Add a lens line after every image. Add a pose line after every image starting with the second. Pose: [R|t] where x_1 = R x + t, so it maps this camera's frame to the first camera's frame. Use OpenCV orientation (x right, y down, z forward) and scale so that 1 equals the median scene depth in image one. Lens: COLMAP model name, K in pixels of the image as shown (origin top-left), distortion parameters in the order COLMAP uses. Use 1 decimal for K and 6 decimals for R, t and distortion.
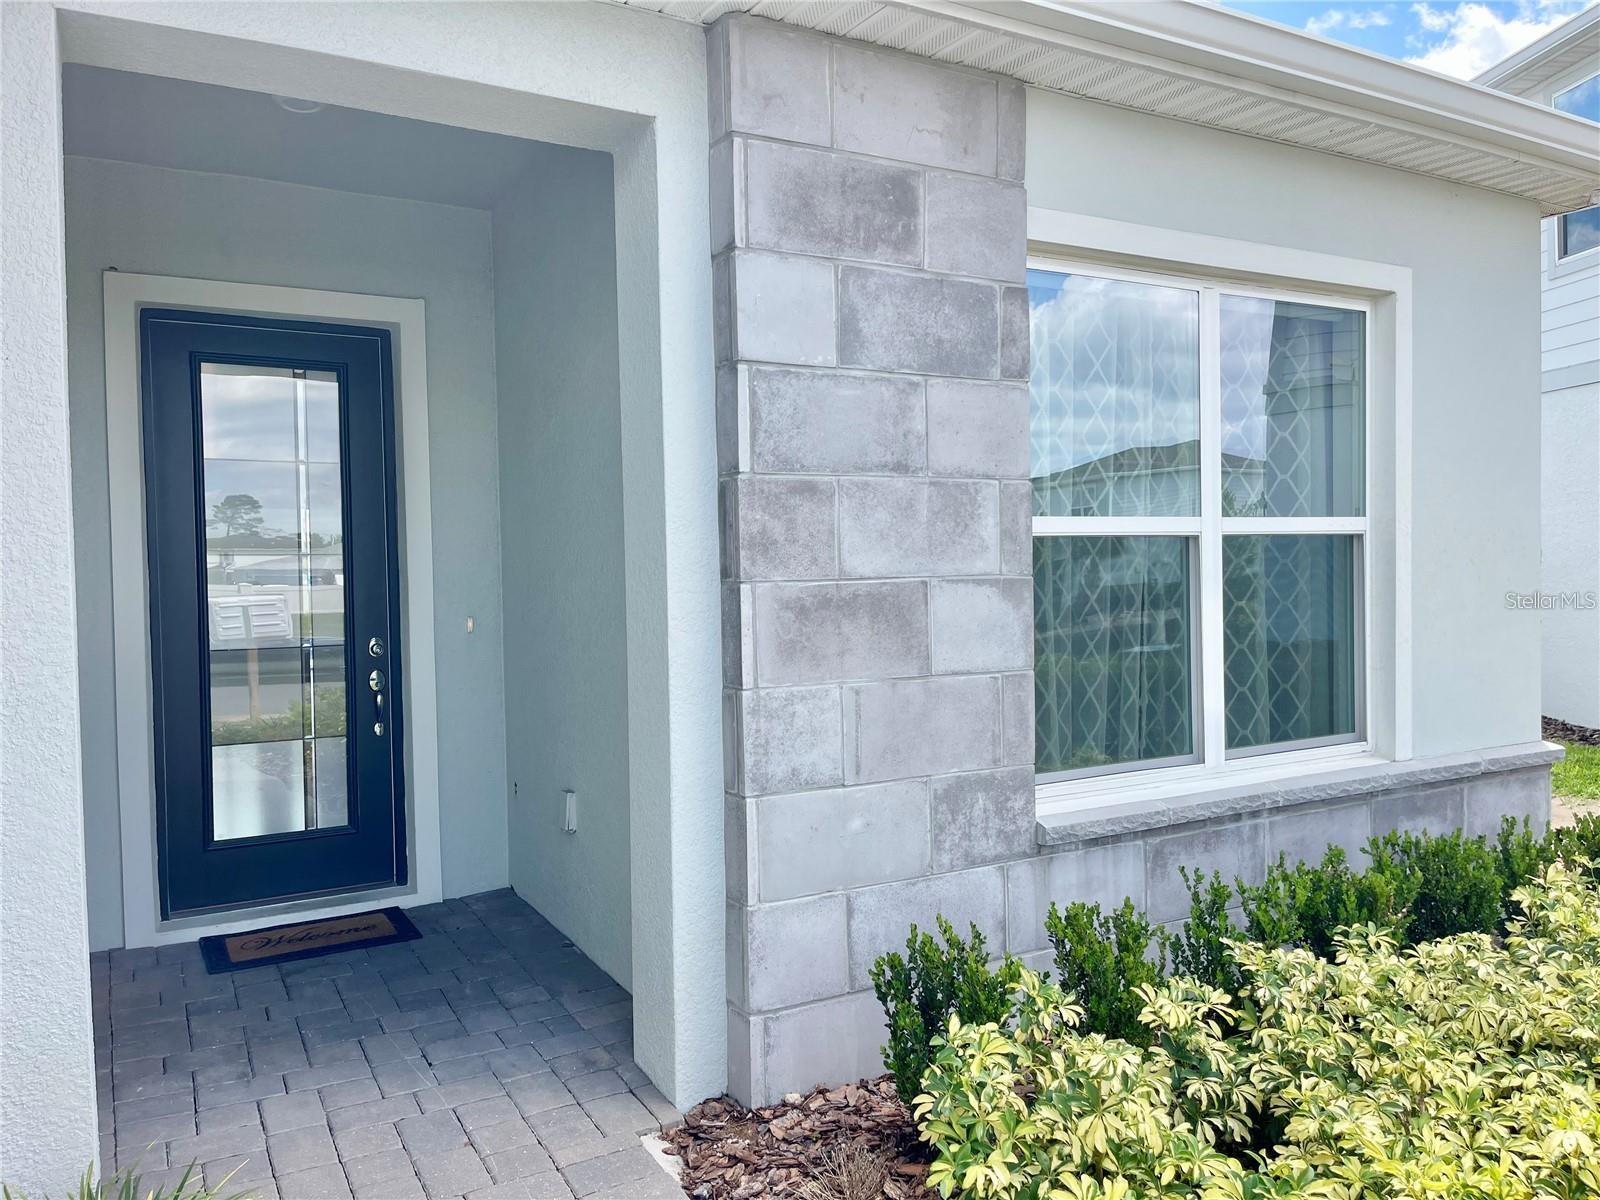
lens RADIAL K [[1204.2, 0, 800.0], [0, 1204.2, 600.0], [0, 0, 1]] dist [0.076611, -0.068014]
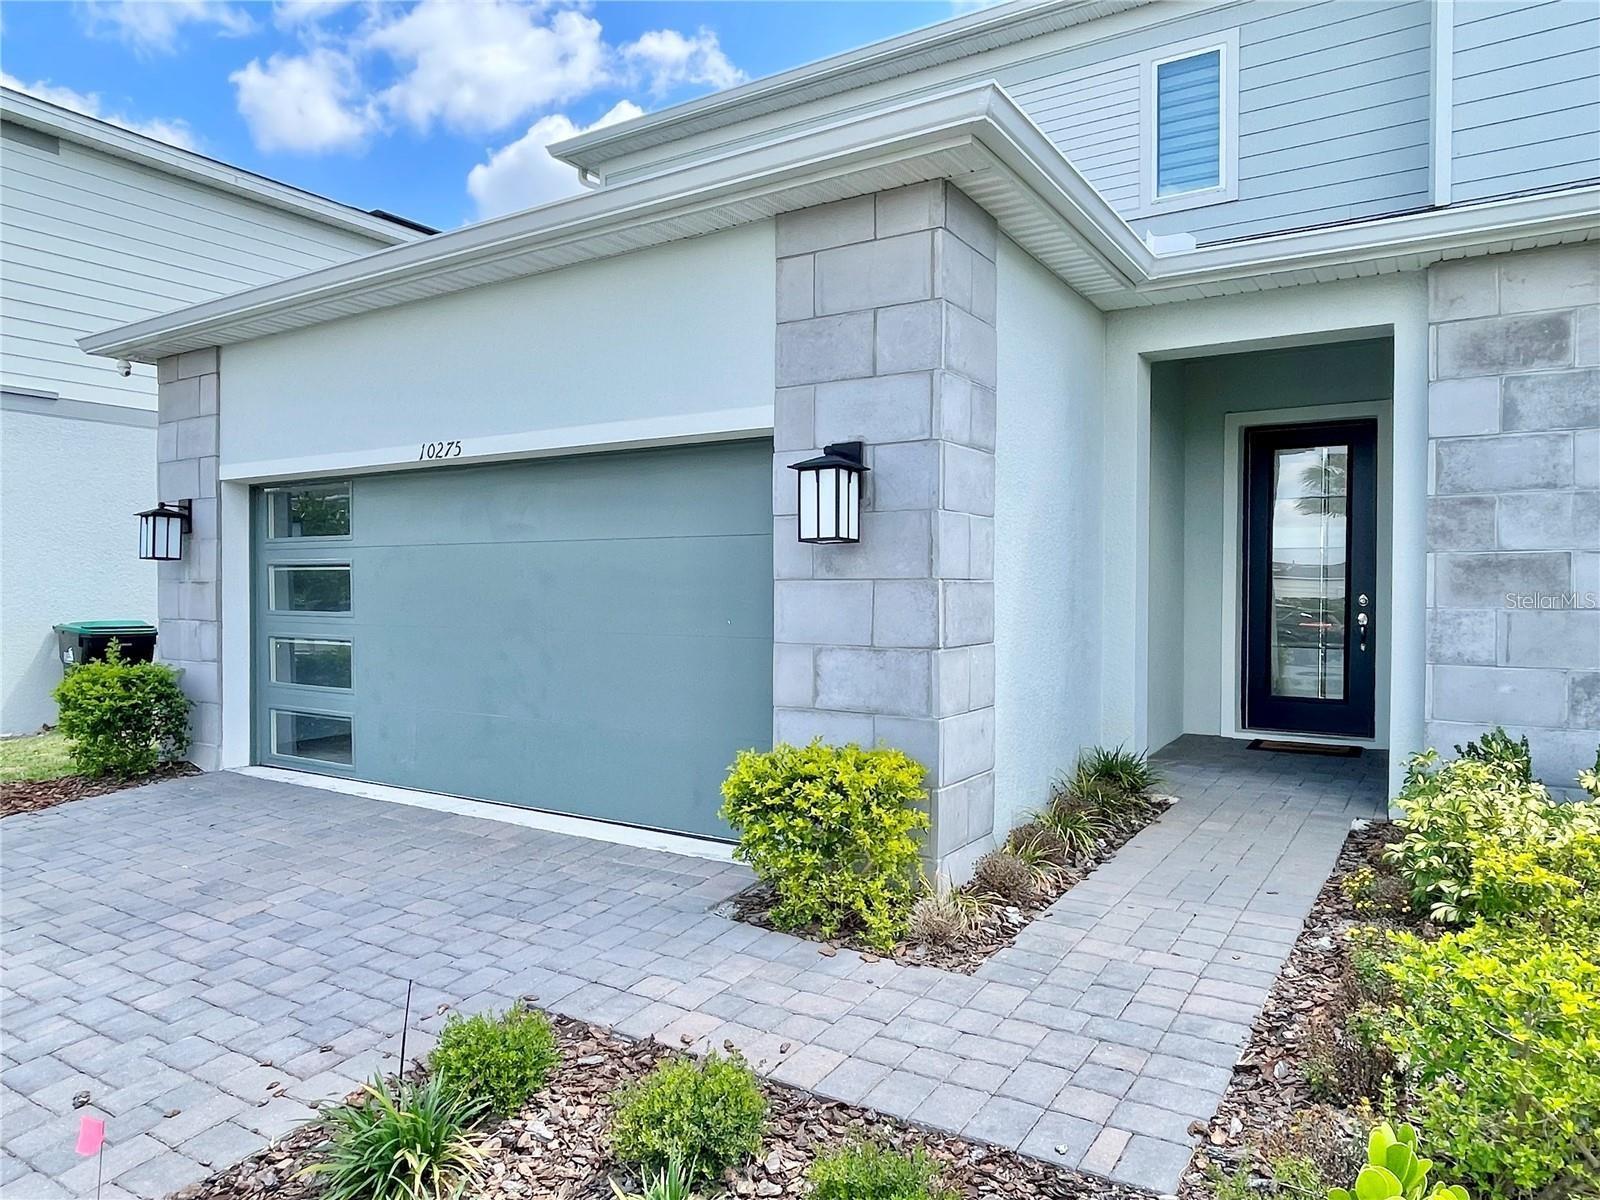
lens RADIAL K [[977.6, 0, 800.0], [0, 977.6, 600.0], [0, 0, 1]] dist [0.002773, 0.000250]
pose [[0.466695, 0.035651, -0.883700, 0.830166], [-0.035743, 0.999131, 0.021432, 0.061091], [0.883696, 0.021584, 0.467563, -0.593426]]
